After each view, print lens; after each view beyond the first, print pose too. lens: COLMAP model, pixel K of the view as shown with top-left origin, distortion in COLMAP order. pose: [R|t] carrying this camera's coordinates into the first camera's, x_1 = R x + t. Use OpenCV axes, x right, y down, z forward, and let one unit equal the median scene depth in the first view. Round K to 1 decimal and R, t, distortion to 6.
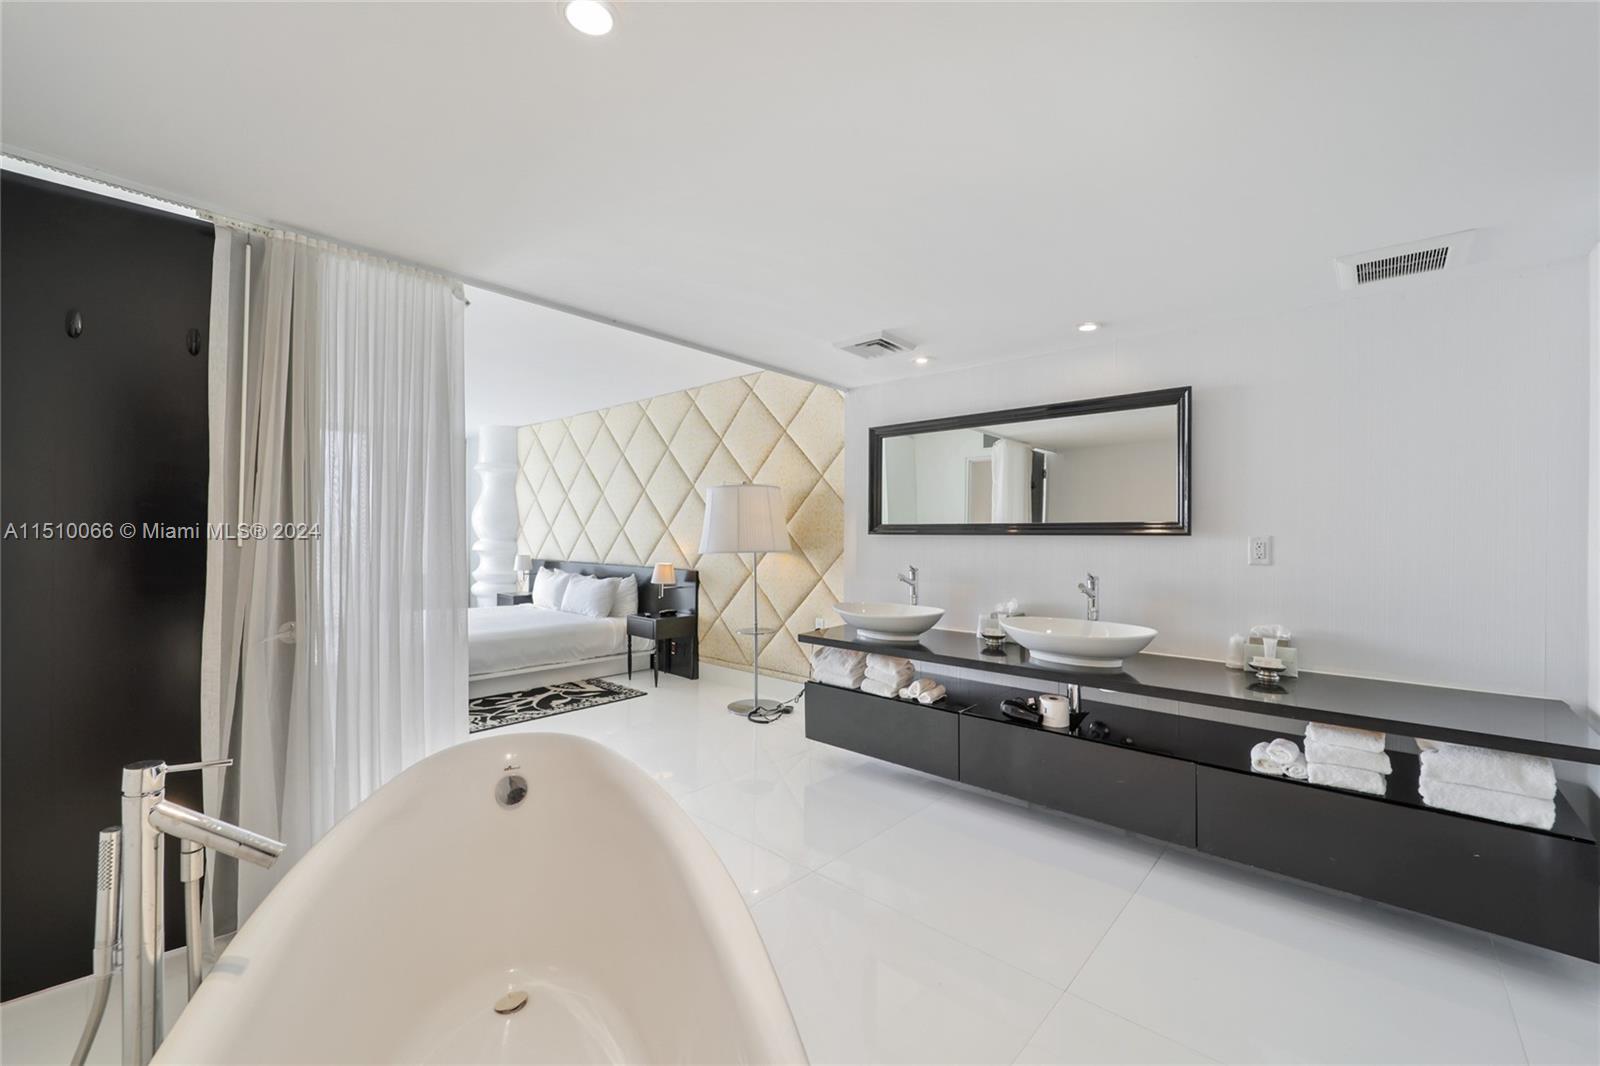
lens RADIAL K [[653.3, 0, 793.6], [0, 653.3, 542.8], [0, 0, 1]] dist [0.001112, -0.003865]
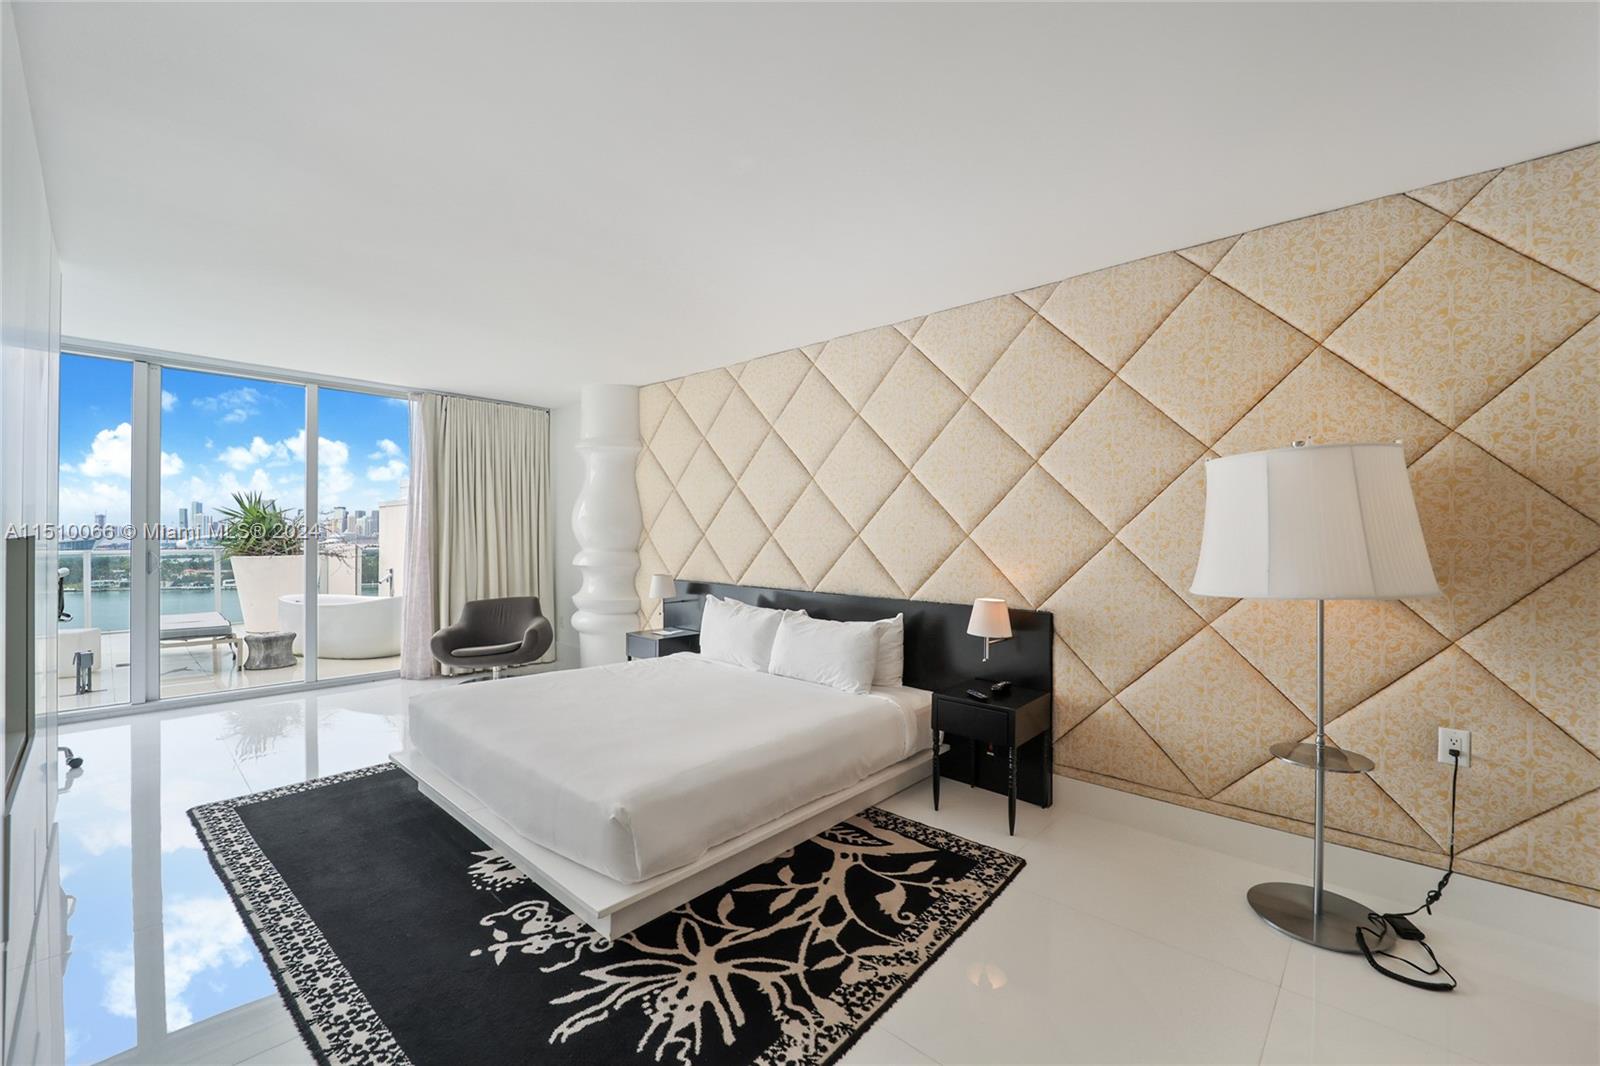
lens RADIAL K [[653.3, 0, 793.6], [0, 653.3, 542.8], [0, 0, 1]] dist [0.001112, -0.003865]
pose [[0.999938, -0.011139, -0.000630, -0.299140], [0.011145, 0.999885, 0.010253, -0.020074], [0.000516, -0.010259, 0.999947, 0.359789]]
